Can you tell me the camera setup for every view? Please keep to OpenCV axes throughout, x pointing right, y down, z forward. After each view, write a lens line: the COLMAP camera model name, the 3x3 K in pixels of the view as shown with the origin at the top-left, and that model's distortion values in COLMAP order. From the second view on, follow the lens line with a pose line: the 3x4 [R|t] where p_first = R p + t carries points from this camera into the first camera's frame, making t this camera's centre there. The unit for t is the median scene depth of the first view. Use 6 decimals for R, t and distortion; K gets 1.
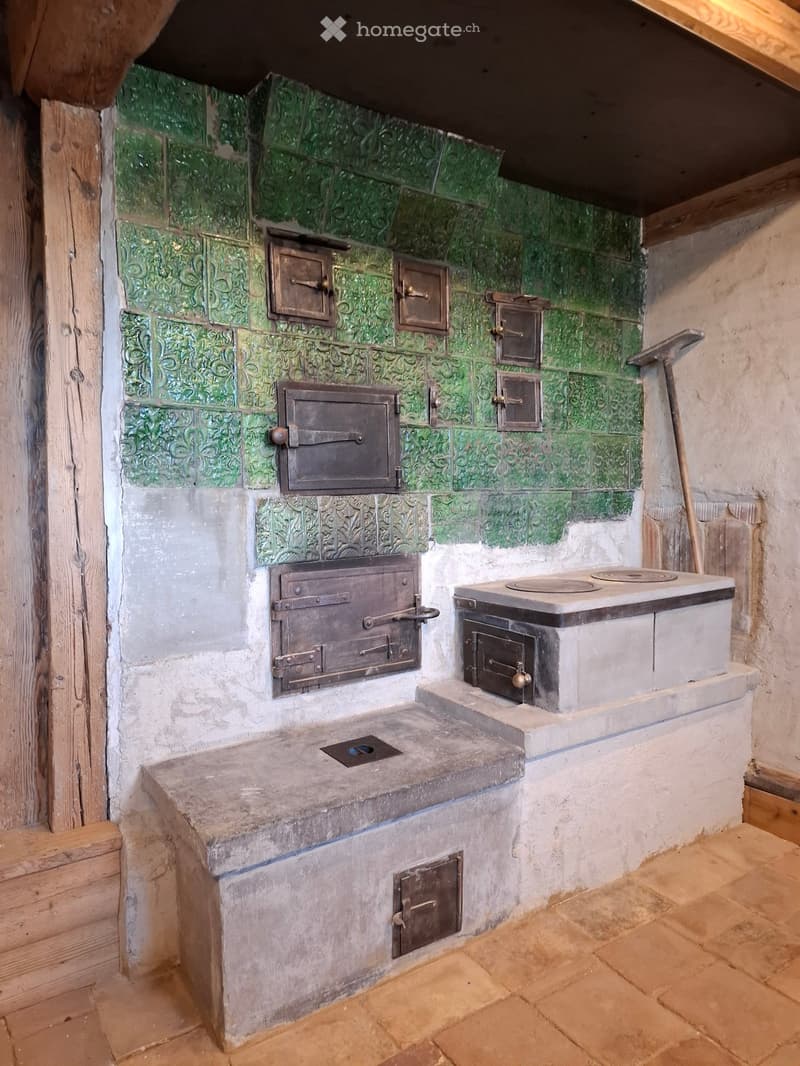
lens RADIAL K [[735.7, 0, 400.5], [0, 735.7, 541.4], [0, 0, 1]] dist [0.042785, -0.012111]
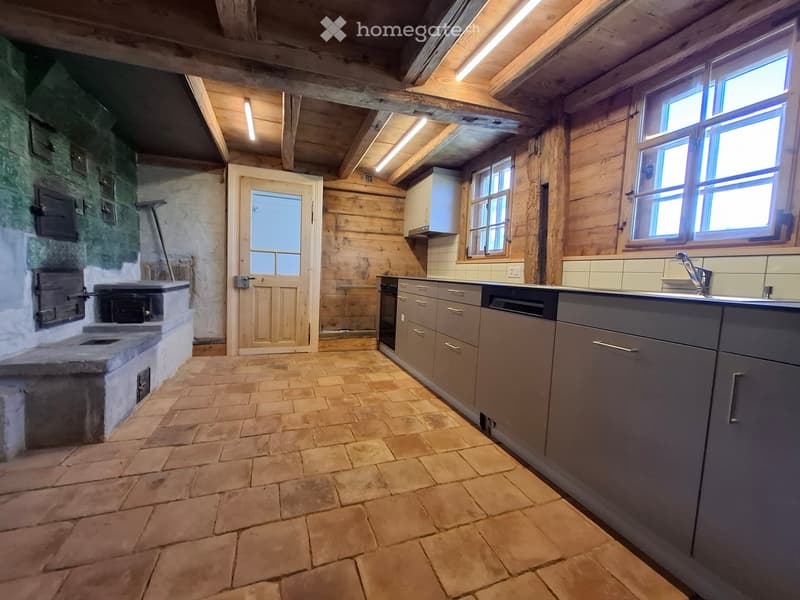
lens RADIAL K [[324.9, 0, 399.4], [0, 324.9, 299.9], [0, 0, 1]] dist [-0.000970, -0.000268]
pose [[0.219054, -0.052396, 0.974305, -0.829130], [0.045471, 0.998020, 0.043448, 0.124874], [-0.974653, 0.034785, 0.221003, -0.236244]]
